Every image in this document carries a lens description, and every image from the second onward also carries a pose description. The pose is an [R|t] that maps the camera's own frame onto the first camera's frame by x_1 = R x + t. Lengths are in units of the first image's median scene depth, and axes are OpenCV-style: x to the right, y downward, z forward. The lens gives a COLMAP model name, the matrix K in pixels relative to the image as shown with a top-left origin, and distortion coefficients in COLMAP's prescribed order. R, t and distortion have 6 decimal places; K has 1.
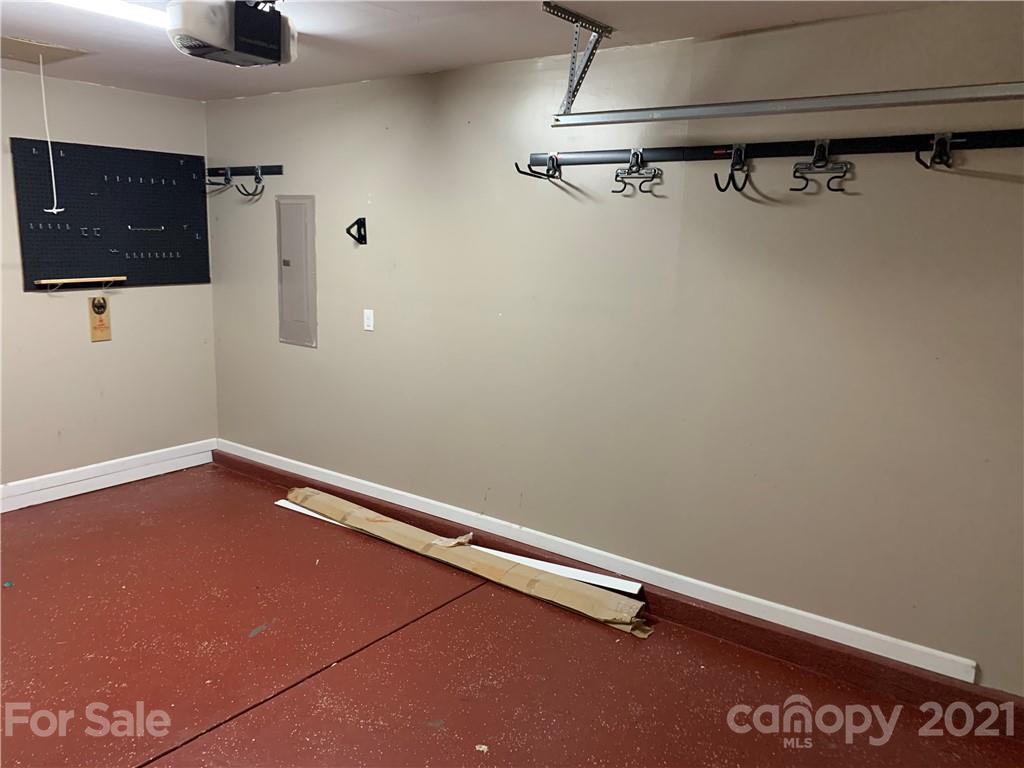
lens RADIAL K [[776.1, 0, 511.4], [0, 776.1, 380.4], [0, 0, 1]] dist [0.000447, -0.013989]
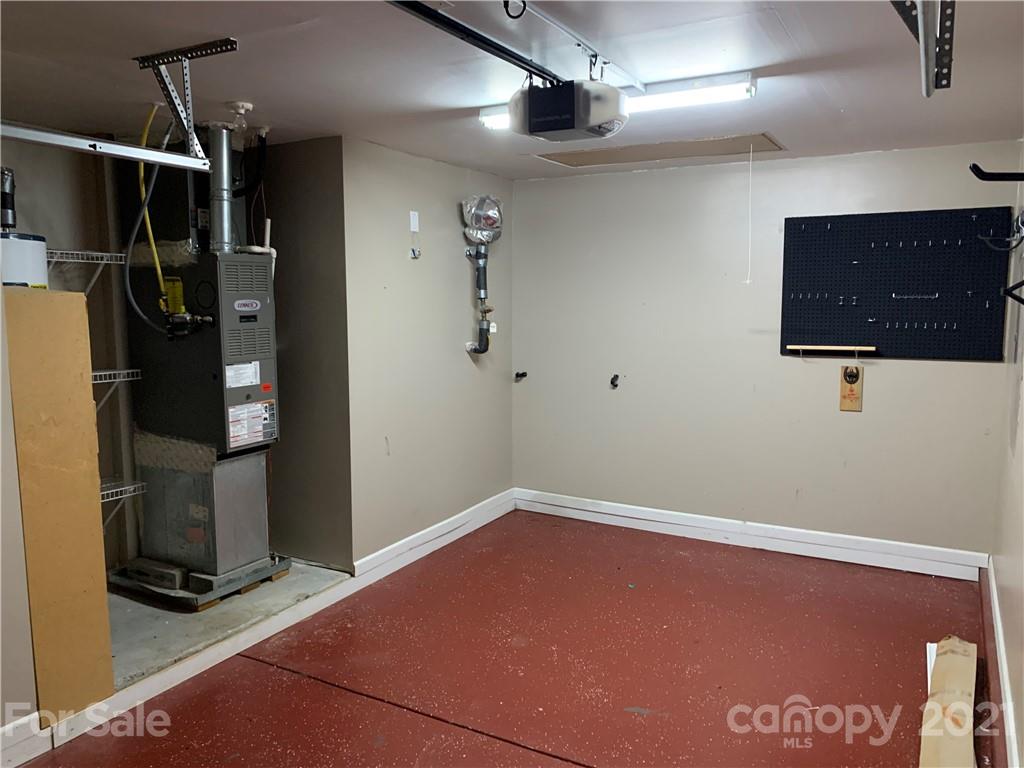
lens RADIAL K [[776.1, 0, 511.5], [0, 776.1, 386.7], [0, 0, 1]] dist [0.000447, -0.013989]
pose [[0.128764, 0.093328, -0.987274, 0.380404], [-0.178182, 0.981537, 0.069547, -0.073508], [0.975536, 0.166960, 0.143016, 0.443252]]
